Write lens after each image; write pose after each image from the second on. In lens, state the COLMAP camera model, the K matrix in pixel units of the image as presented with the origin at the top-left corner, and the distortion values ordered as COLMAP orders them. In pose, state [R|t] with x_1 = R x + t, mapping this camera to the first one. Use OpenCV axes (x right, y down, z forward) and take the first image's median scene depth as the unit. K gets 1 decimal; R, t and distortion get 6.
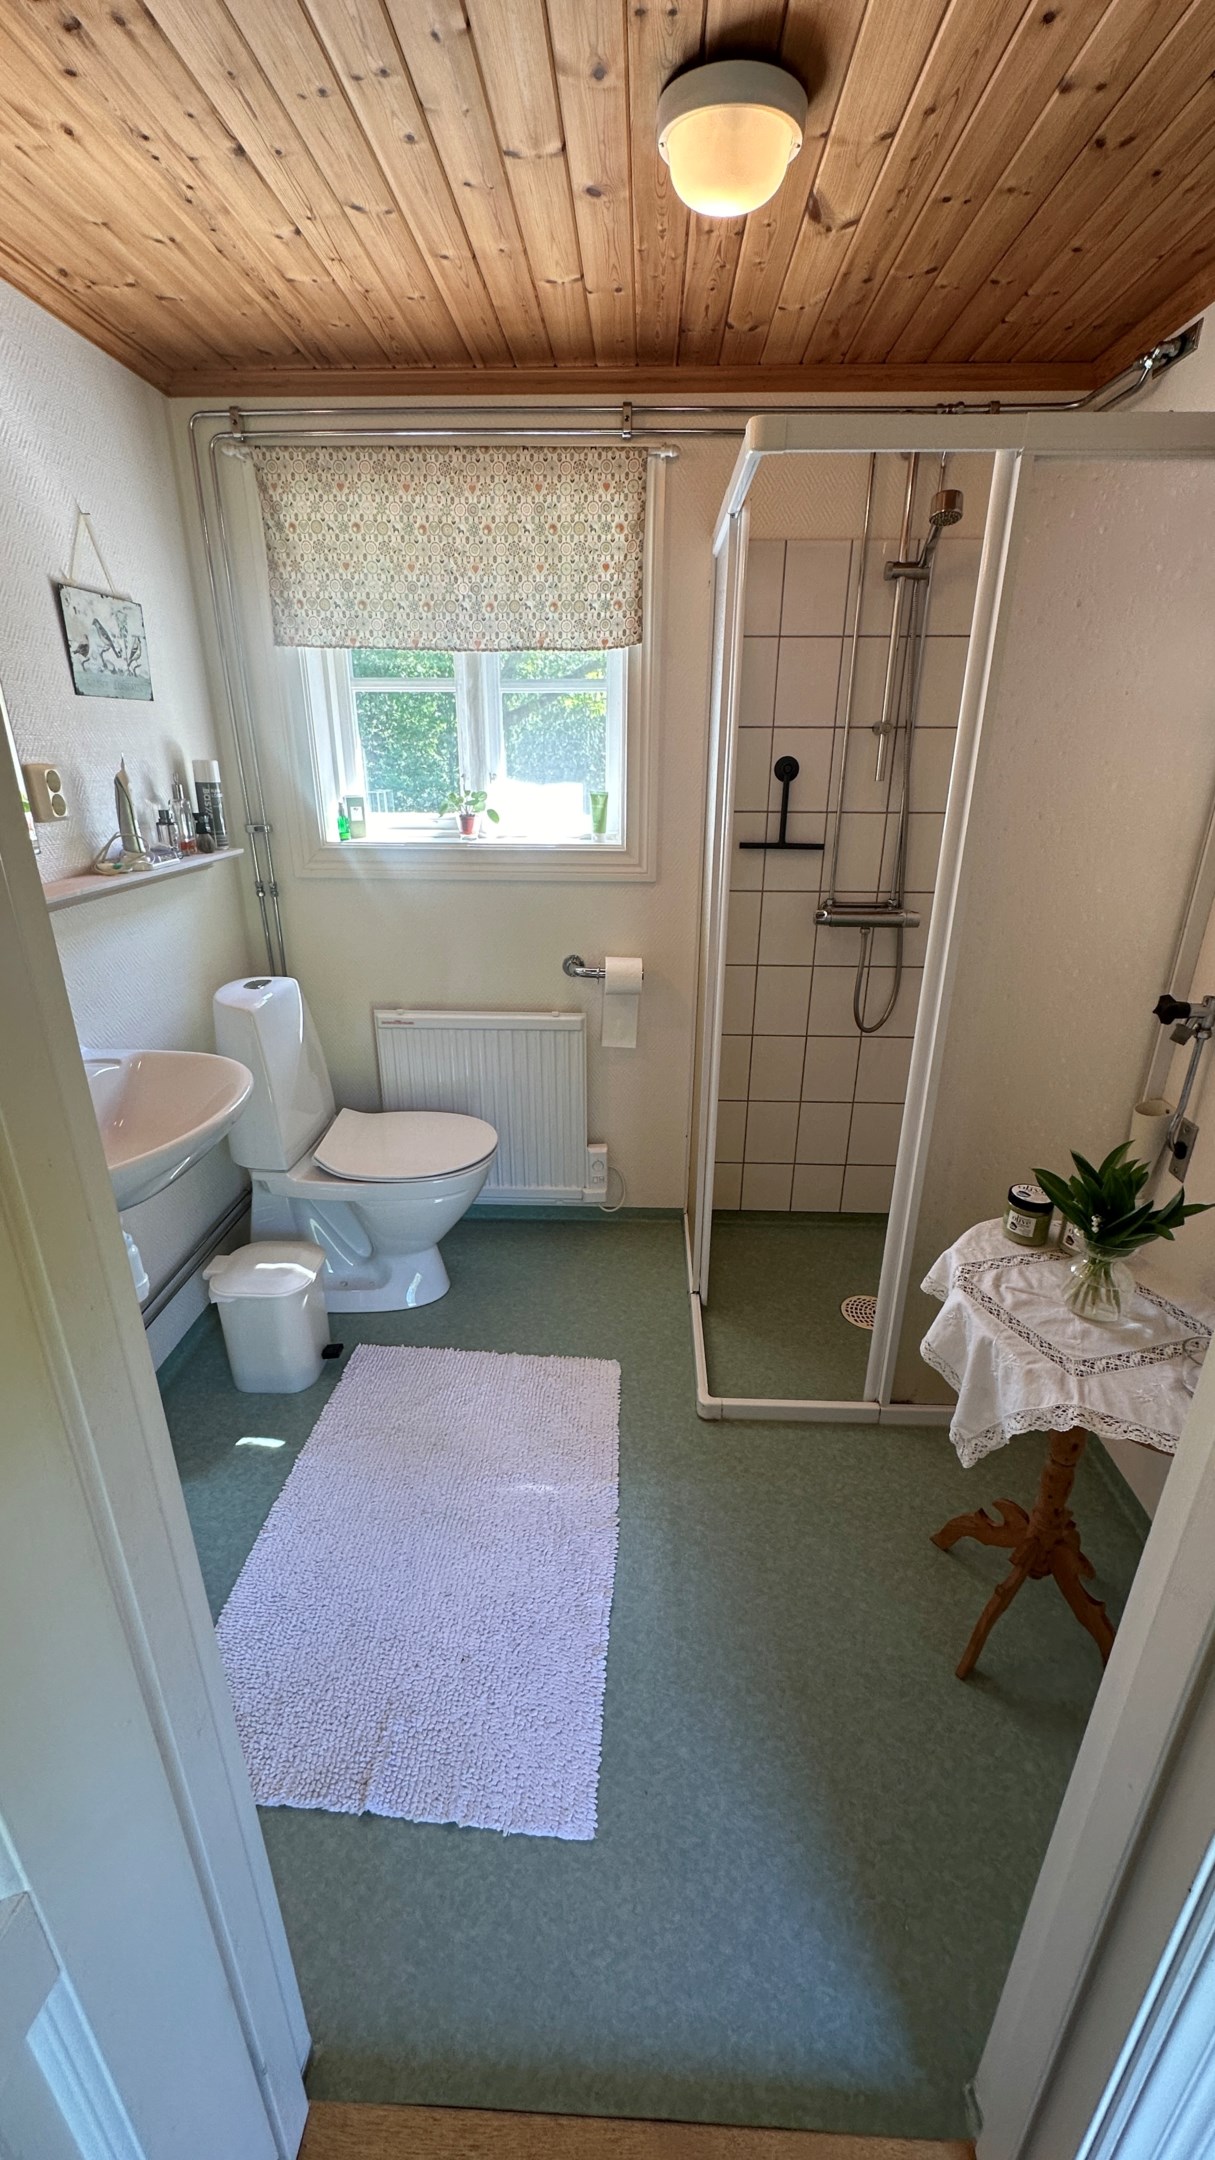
lens RADIAL K [[858.7, 0, 610.6], [0, 858.7, 1078.1], [0, 0, 1]] dist [-0.004606, 0.000699]
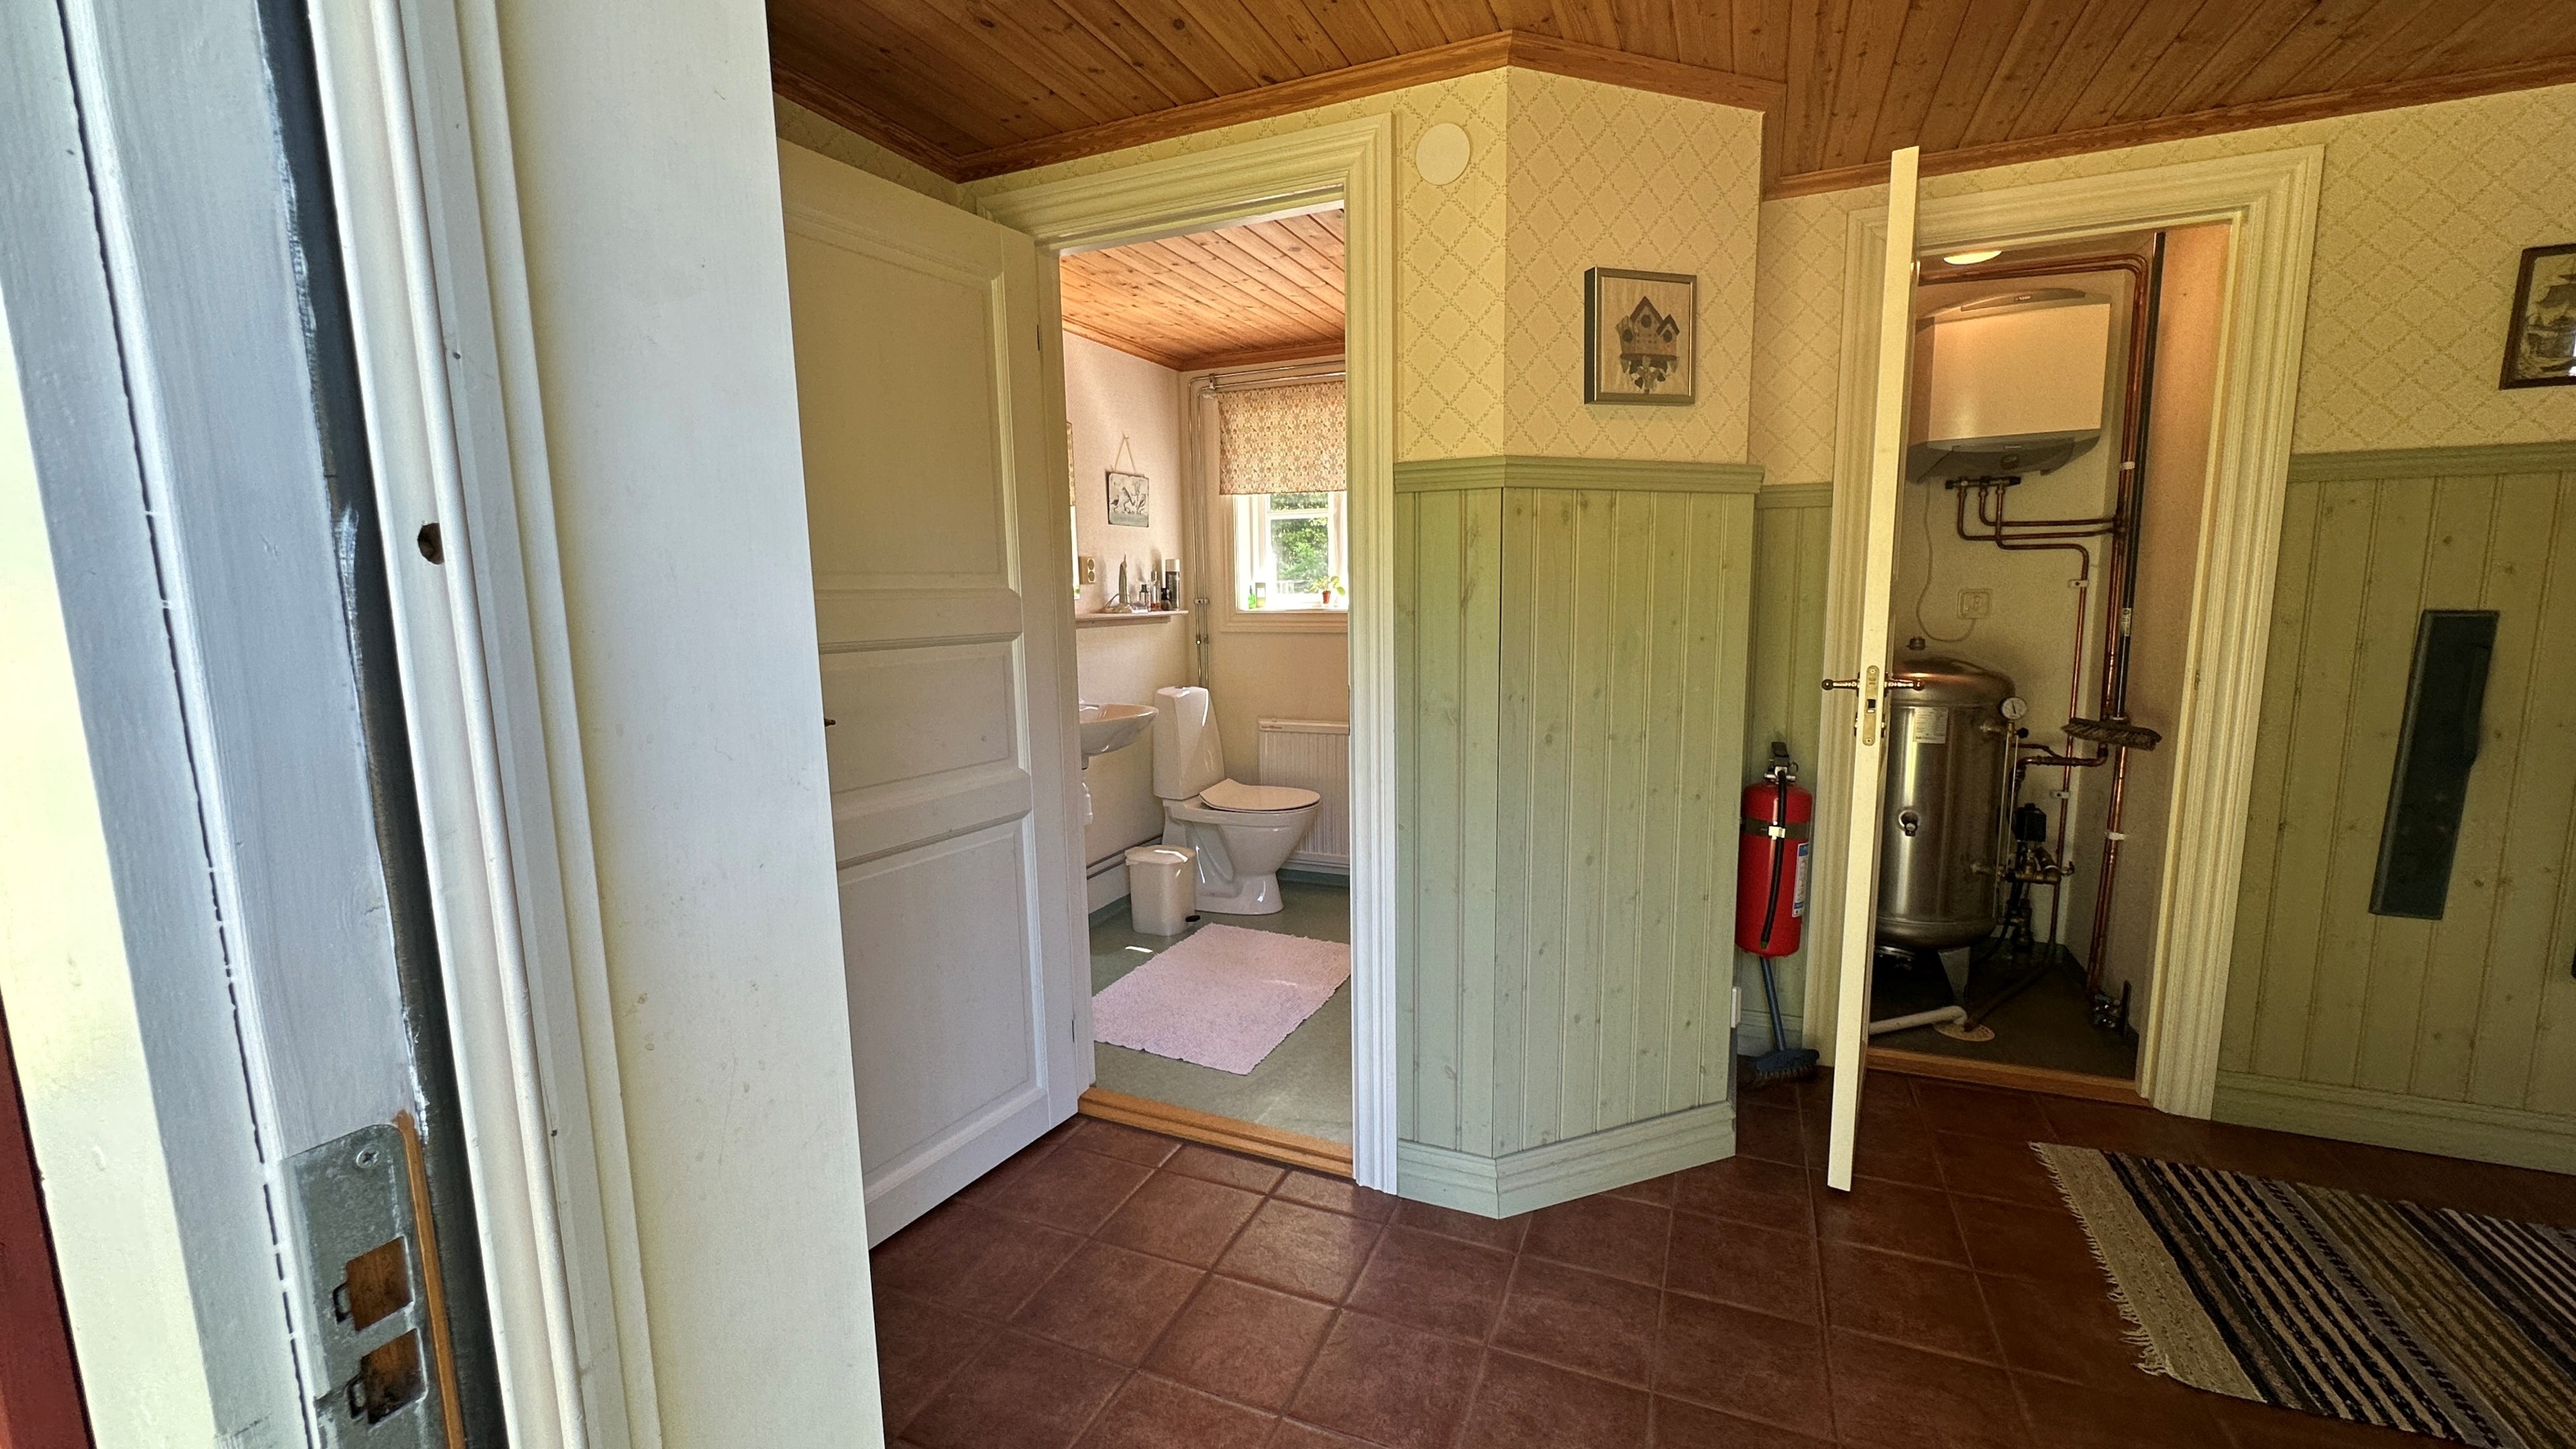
lens RADIAL K [[1024.0, 0, 1288.1], [0, 1024.0, 719.7], [0, 0, 1]] dist [-0.004606, 0.000699]
pose [[0.927485, 0.028626, -0.372763, 0.522014], [-0.116286, 0.969696, -0.214867, 0.359163], [0.355315, 0.242633, 0.902707, -0.697025]]
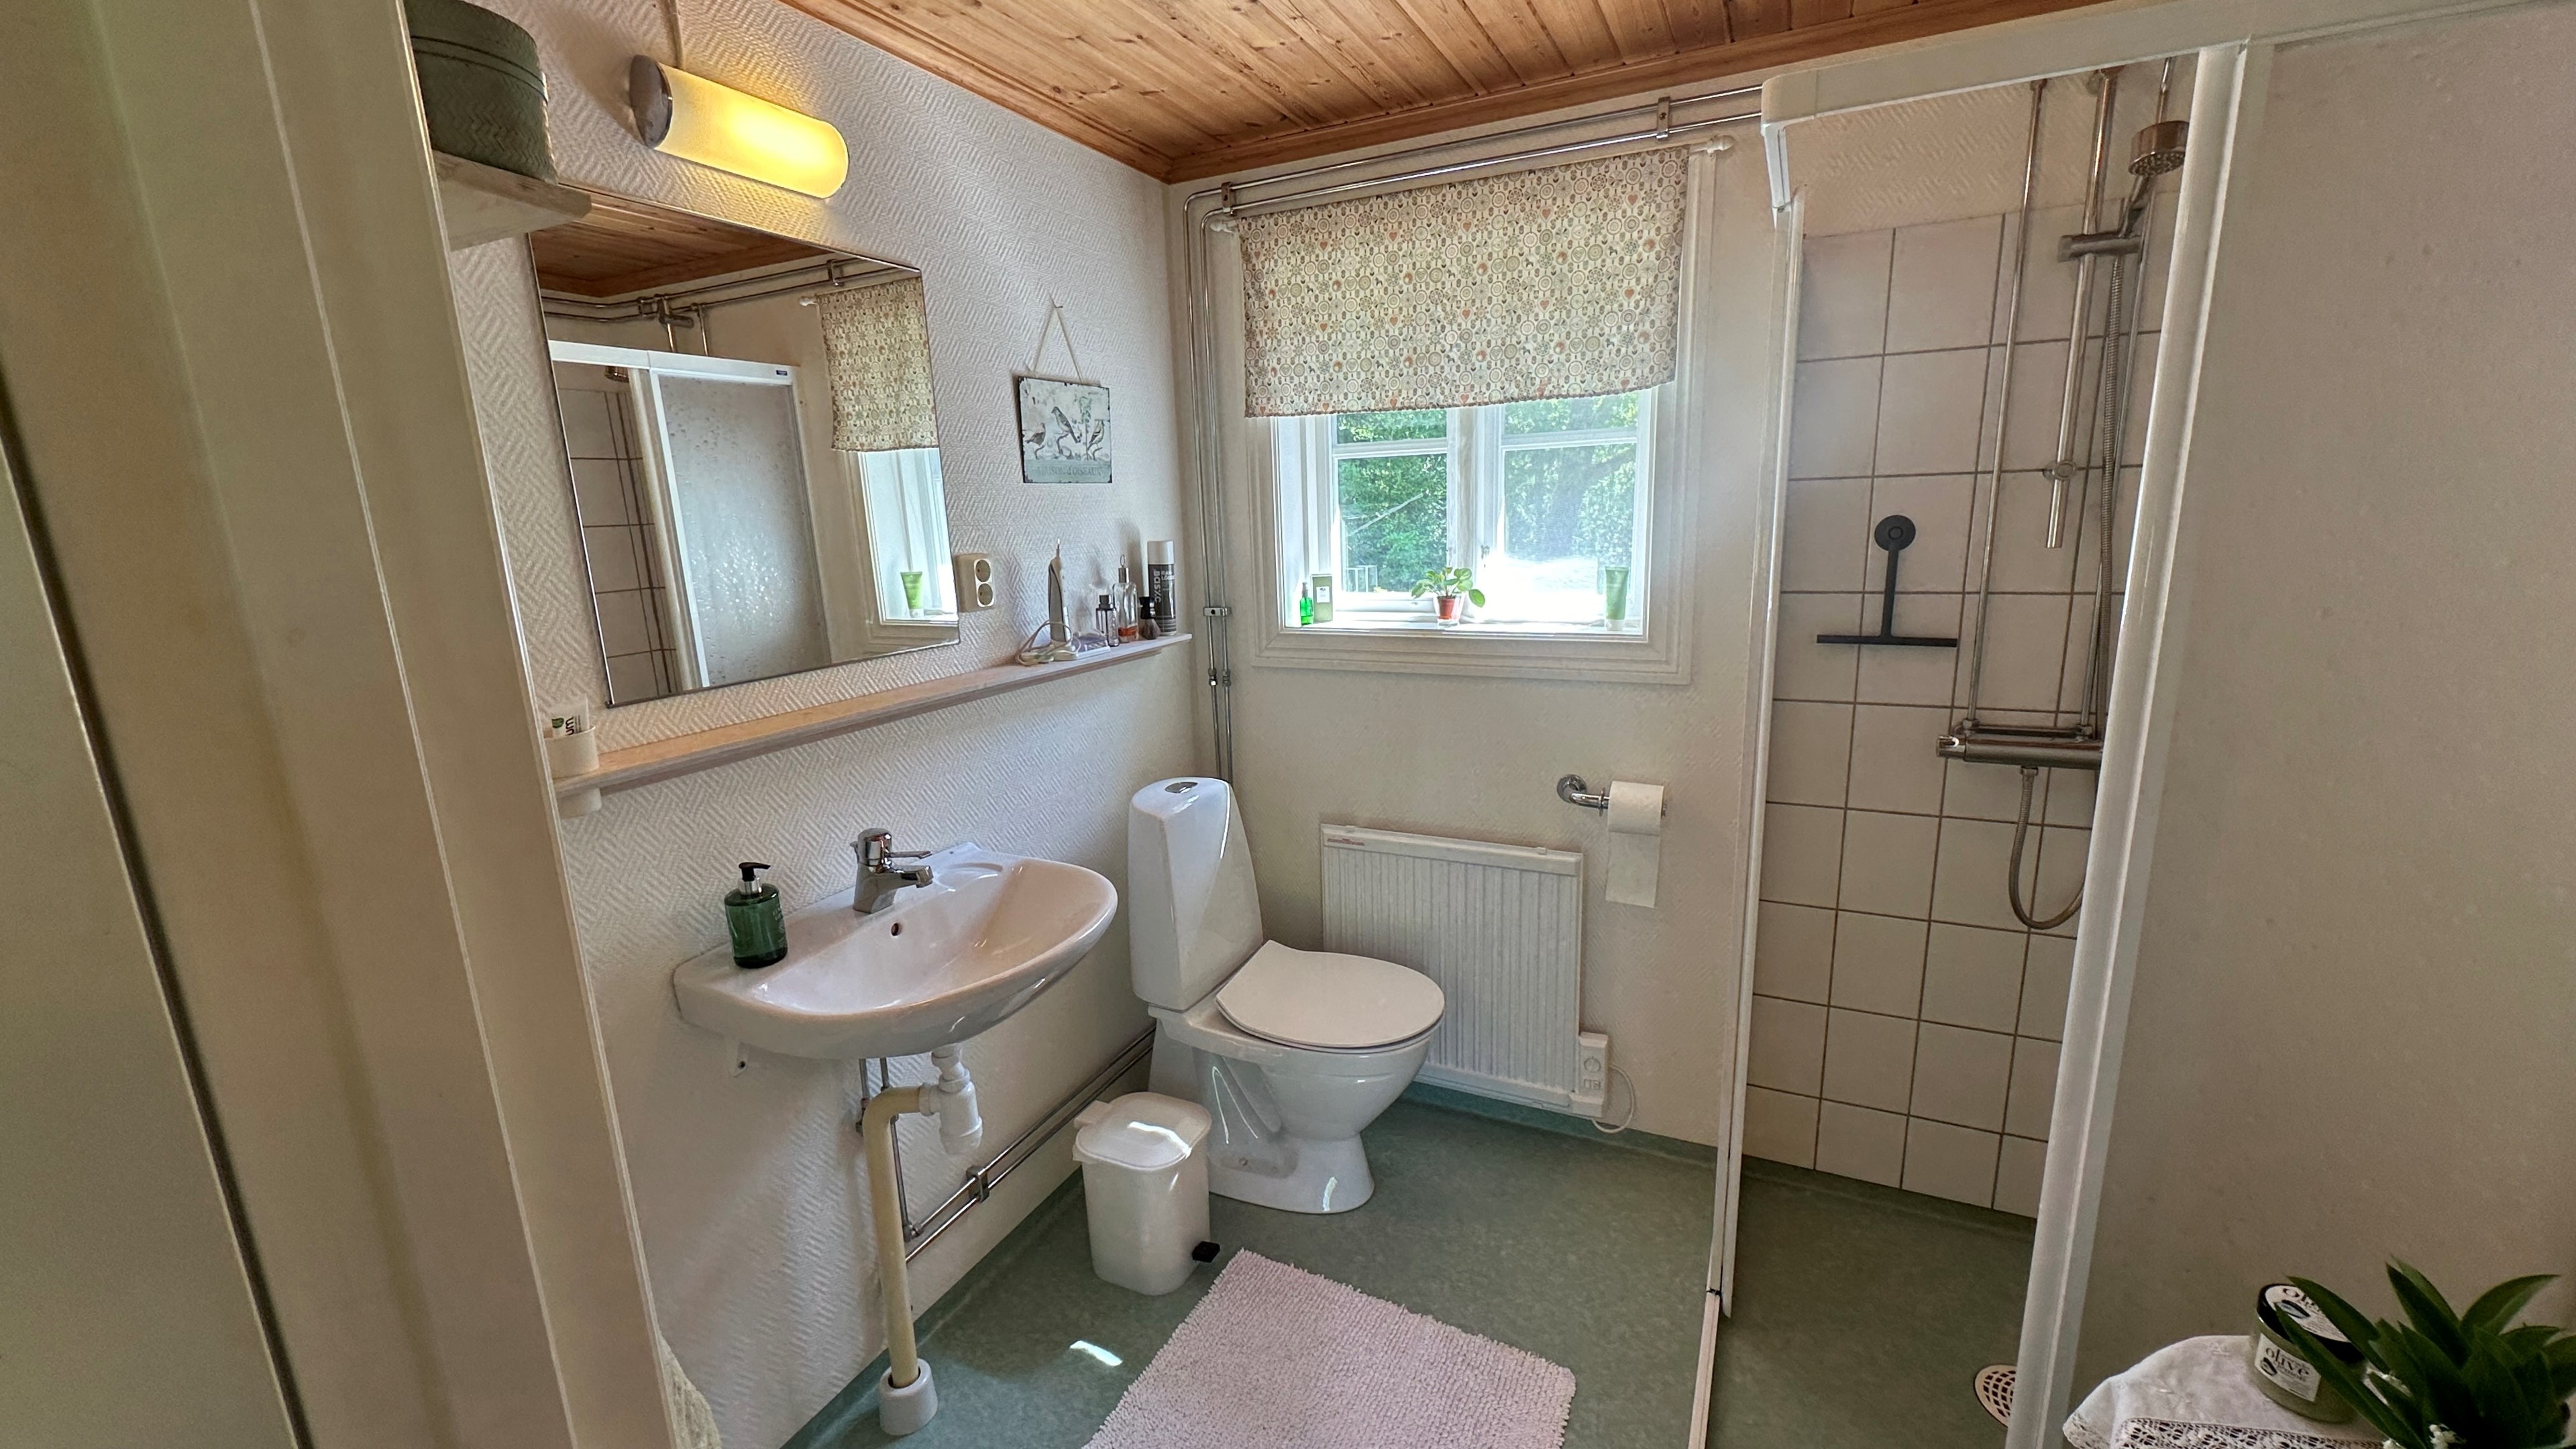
lens RADIAL K [[1024.0, 0, 1290.2], [0, 1024.0, 727.3], [0, 0, 1]] dist [-0.004606, 0.000699]
pose [[0.913784, 0.050475, -0.403051, 0.109672], [-0.110814, 0.985589, -0.127806, -0.050138], [0.390792, 0.161451, 0.906209, 0.094345]]
